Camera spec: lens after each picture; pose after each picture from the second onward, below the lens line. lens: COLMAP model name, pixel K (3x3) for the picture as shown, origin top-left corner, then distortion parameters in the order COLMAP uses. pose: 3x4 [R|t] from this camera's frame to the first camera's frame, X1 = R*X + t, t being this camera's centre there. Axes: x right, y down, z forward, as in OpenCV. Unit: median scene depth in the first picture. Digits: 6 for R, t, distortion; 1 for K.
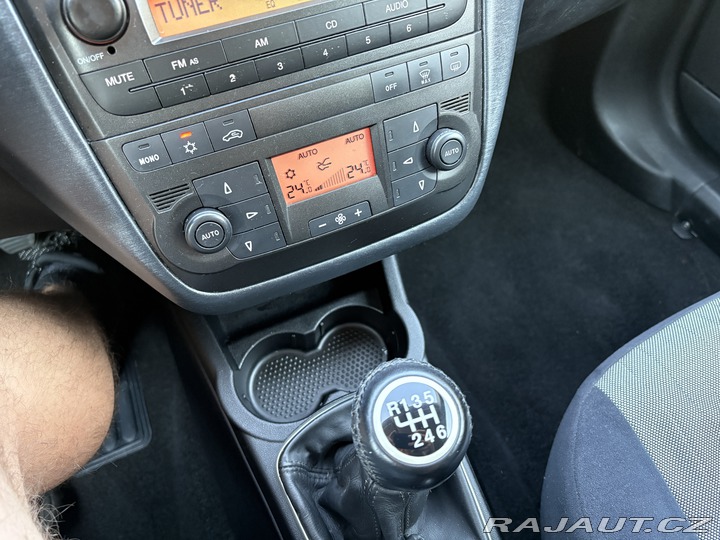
lens RADIAL K [[559.9, 0, 364.5], [0, 559.9, 266.6], [0, 0, 1]] dist [0.020221, -0.041623]
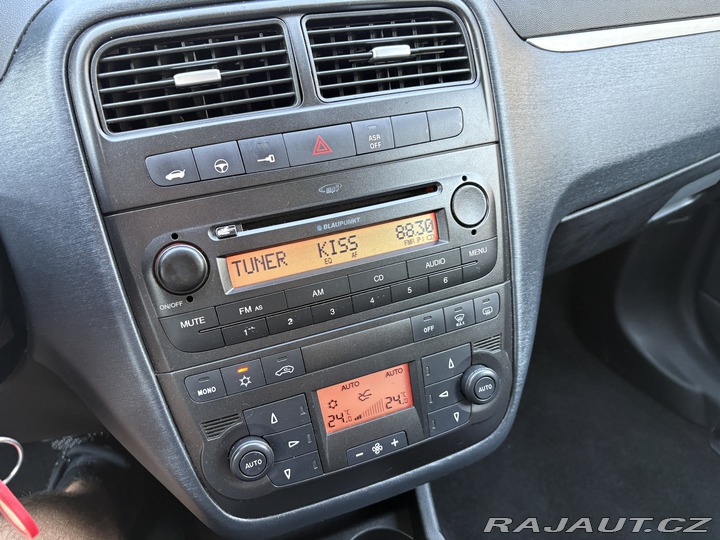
lens RADIAL K [[559.9, 0, 362.3], [0, 559.9, 270.8], [0, 0, 1]] dist [0.020221, -0.041623]
pose [[0.998077, 0.035296, -0.050961, -0.030199], [-0.049117, 0.951812, -0.302724, -0.083992], [0.037820, 0.304644, 0.951715, -0.083844]]
